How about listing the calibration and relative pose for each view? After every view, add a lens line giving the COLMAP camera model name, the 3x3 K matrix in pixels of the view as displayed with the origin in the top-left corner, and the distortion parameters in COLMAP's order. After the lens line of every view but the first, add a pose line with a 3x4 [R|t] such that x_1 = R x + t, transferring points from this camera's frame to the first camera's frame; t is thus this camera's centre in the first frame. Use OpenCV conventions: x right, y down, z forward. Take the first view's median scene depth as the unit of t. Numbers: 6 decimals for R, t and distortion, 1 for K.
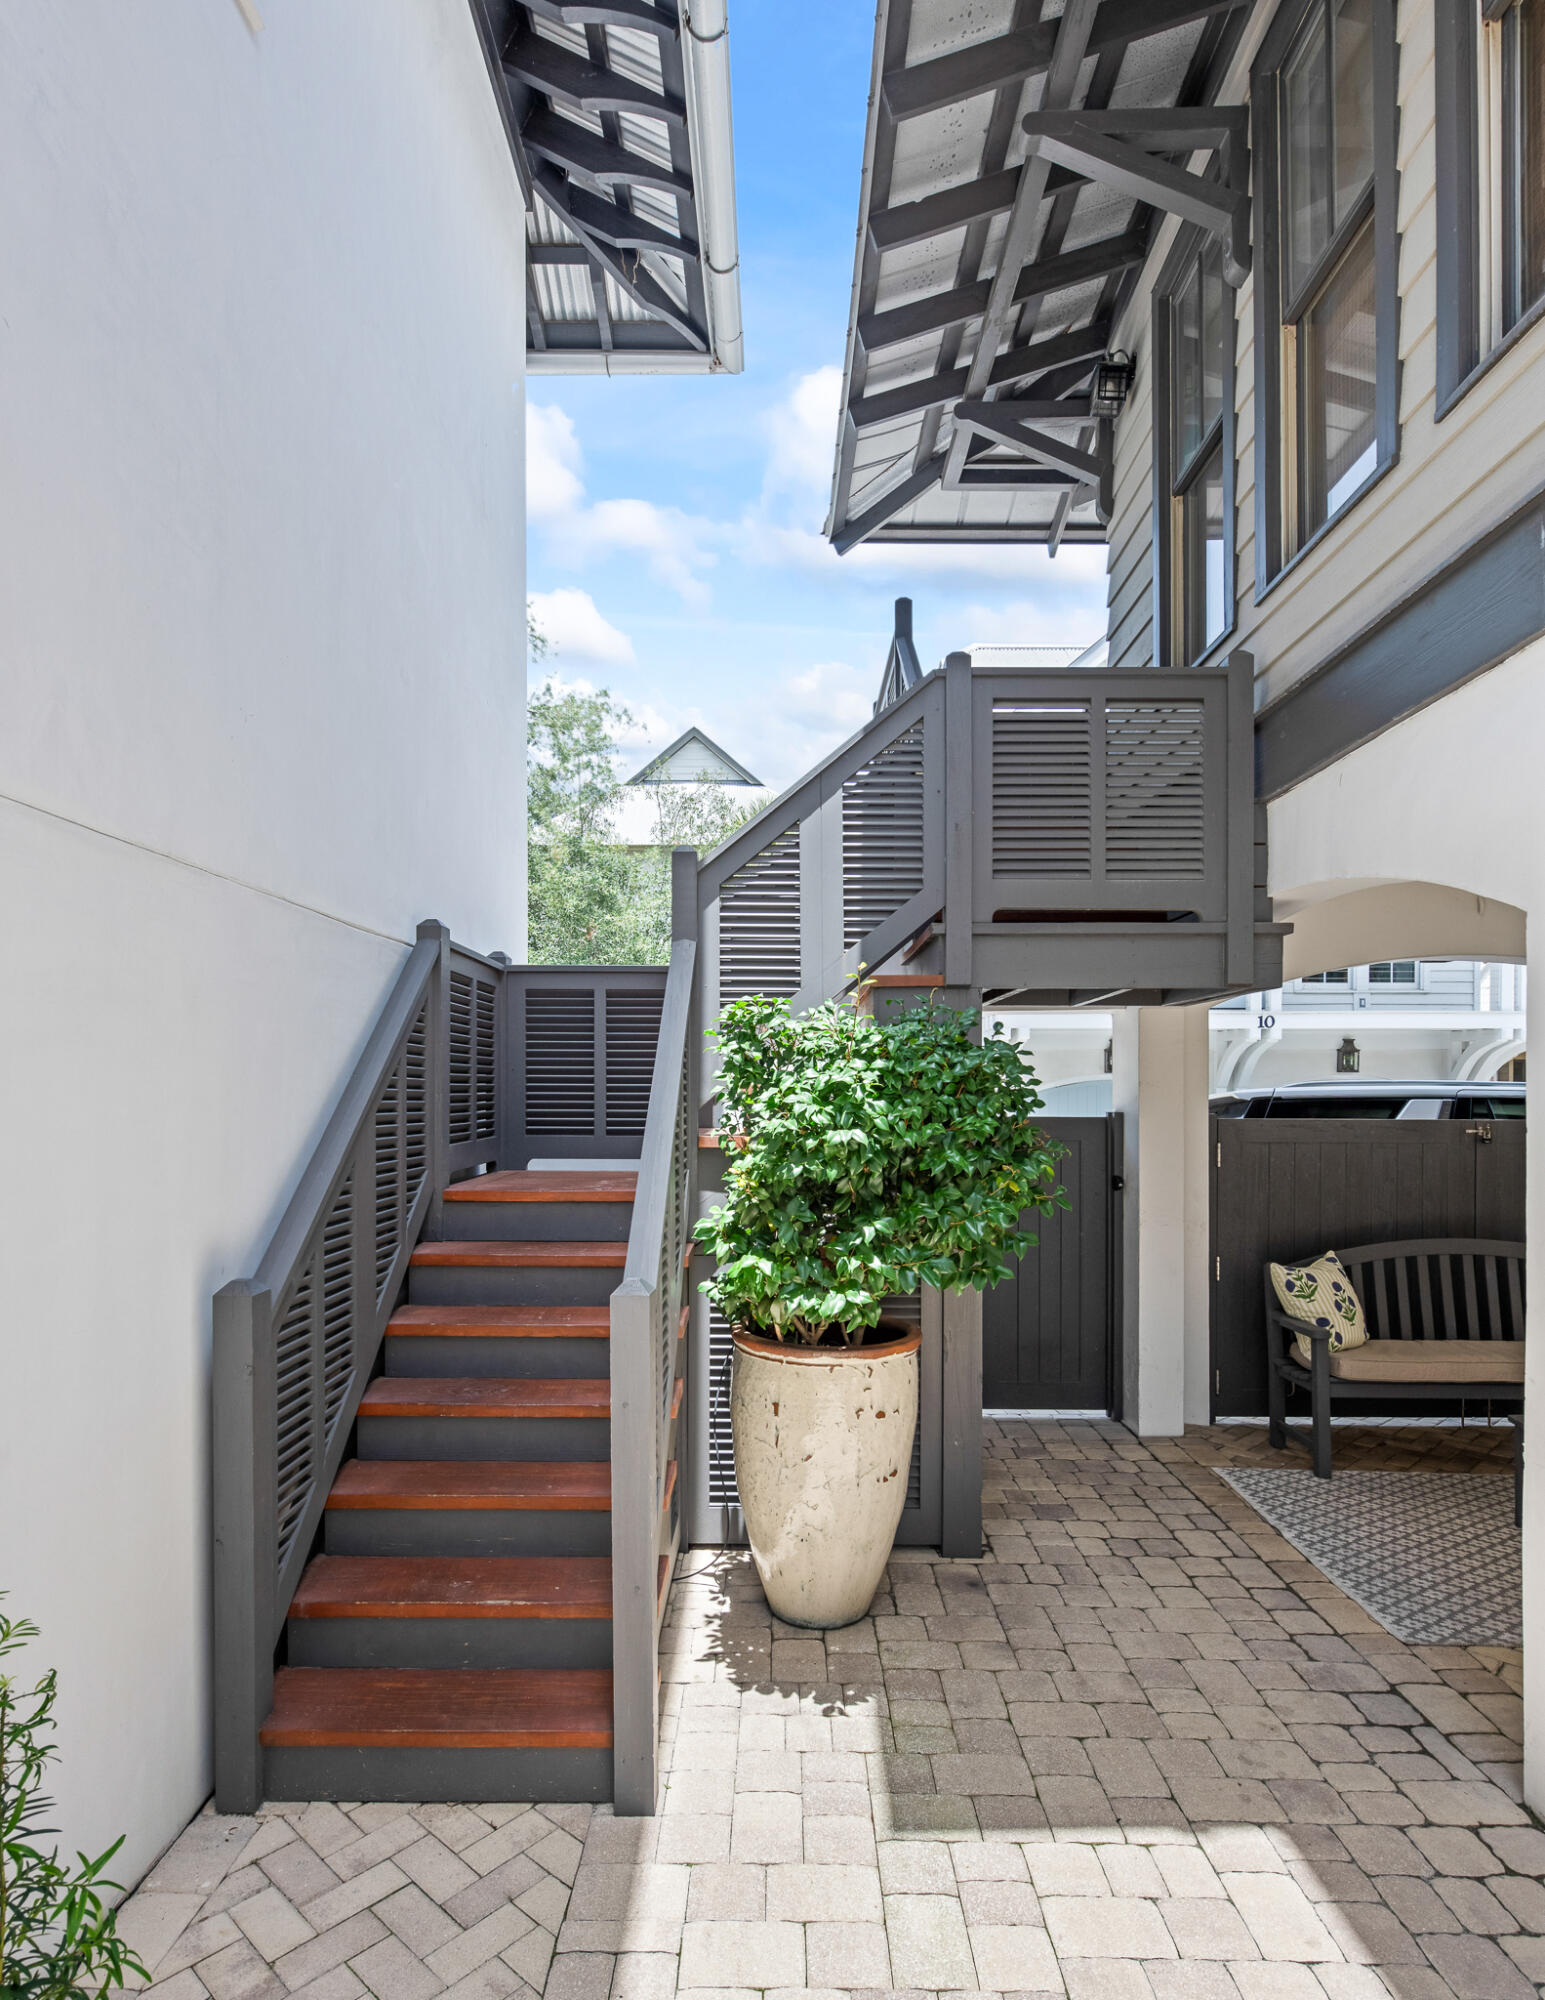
lens RADIAL K [[1080.2, 0, 775.6], [0, 1080.2, 1100.5], [0, 0, 1]] dist [-0.000120, -0.000914]
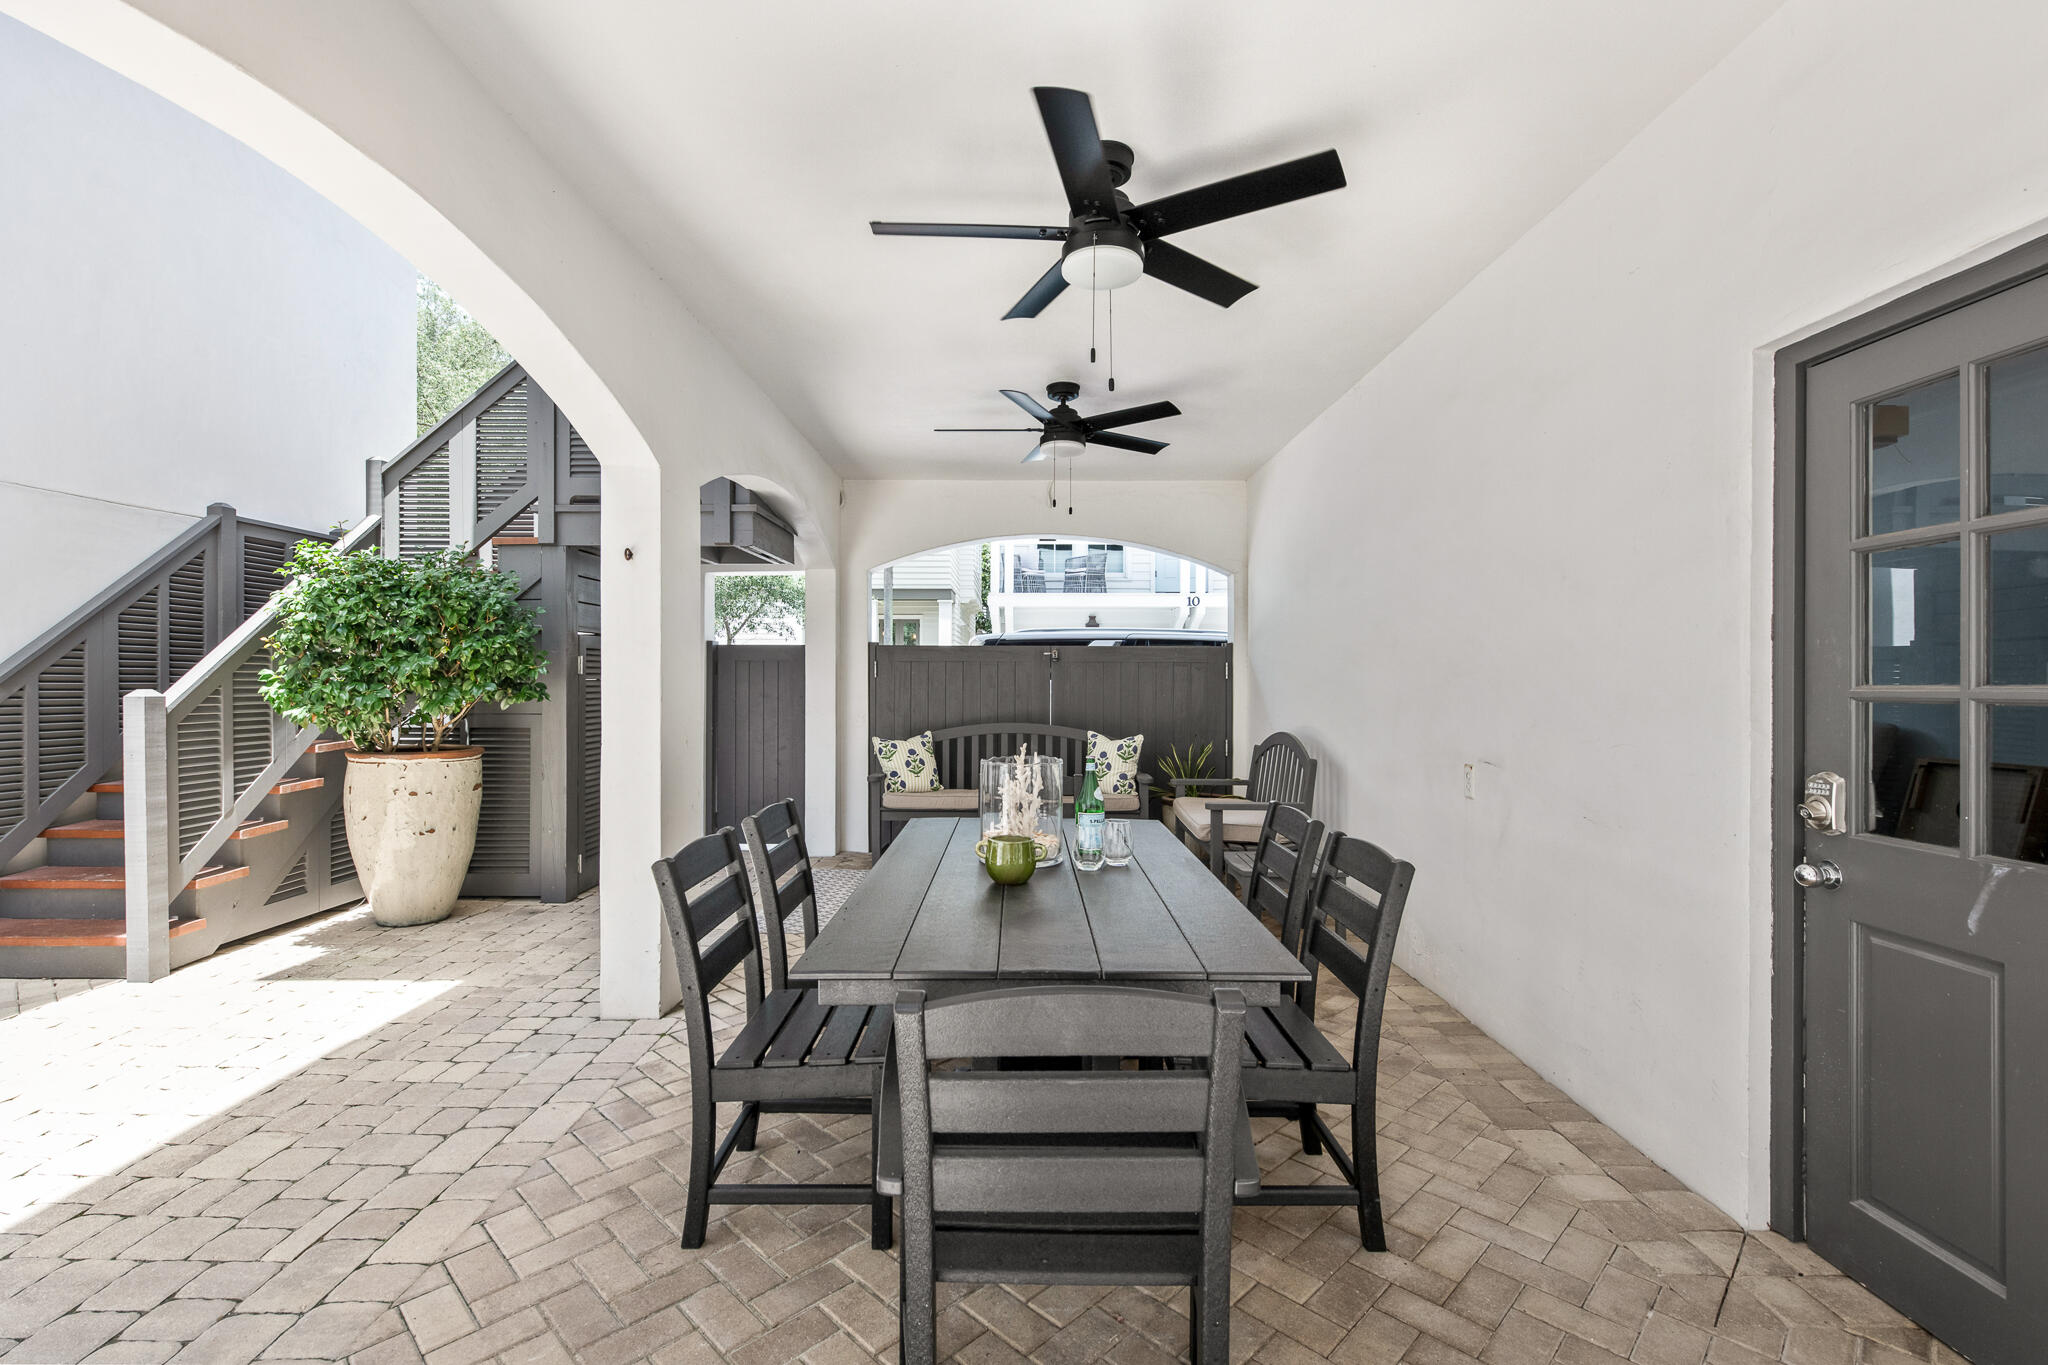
lens RADIAL K [[904.8, 0, 1026.5], [0, 904.8, 676.4], [0, 0, 1]] dist [-0.009334, 0.000012]
pose [[0.999966, 0.000550, 0.008265, 0.740183], [-0.000468, 0.999951, -0.009877, 0.087834], [-0.008270, 0.009873, 0.999917, -0.288844]]
